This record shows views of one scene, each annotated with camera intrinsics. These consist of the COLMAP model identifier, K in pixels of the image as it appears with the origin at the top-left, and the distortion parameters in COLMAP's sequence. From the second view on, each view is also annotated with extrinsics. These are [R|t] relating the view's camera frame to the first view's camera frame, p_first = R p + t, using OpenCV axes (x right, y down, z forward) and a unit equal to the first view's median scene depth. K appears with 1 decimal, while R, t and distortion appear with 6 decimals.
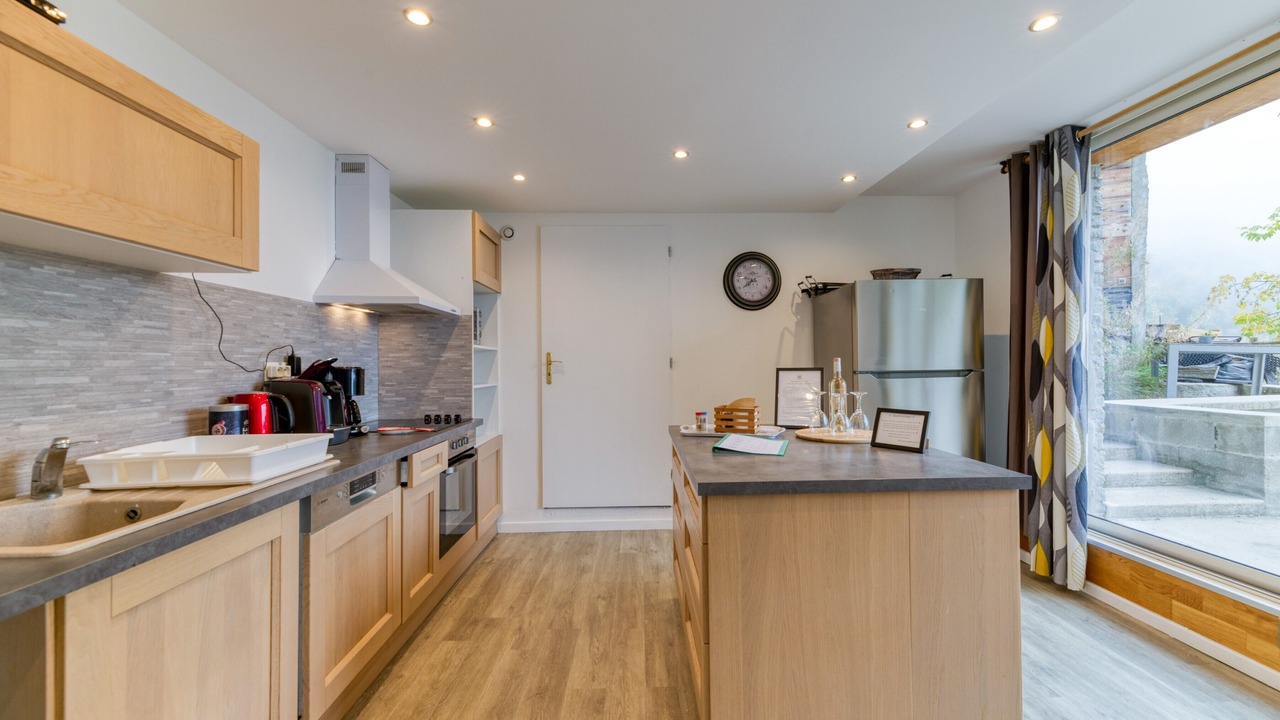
lens RADIAL K [[525.5, 0, 635.9], [0, 525.5, 358.5], [0, 0, 1]] dist [0.001987, 0.000243]
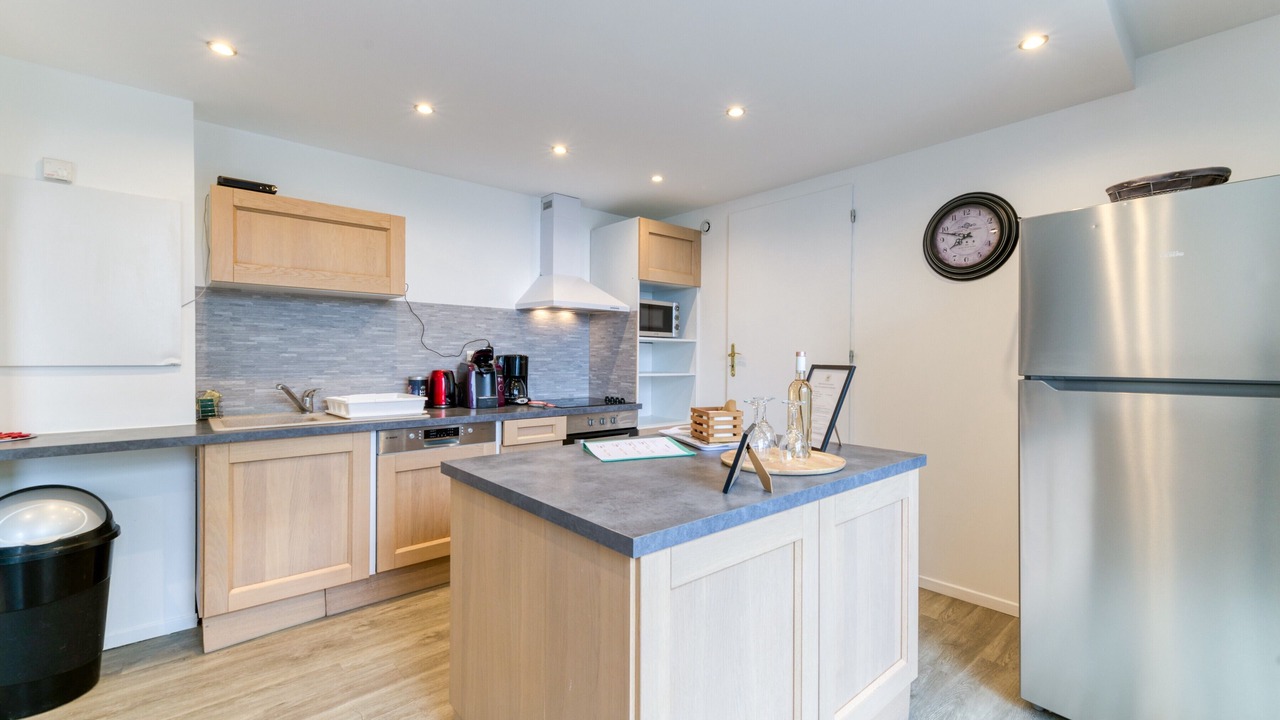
lens RADIAL K [[525.5, 0, 630.9], [0, 525.5, 357.3], [0, 0, 1]] dist [0.001987, 0.000243]
pose [[0.632271, 0.016864, -0.774564, 0.642748], [-0.006364, 0.999842, 0.016574, -0.002218], [0.774721, -0.005550, 0.632278, 0.323337]]
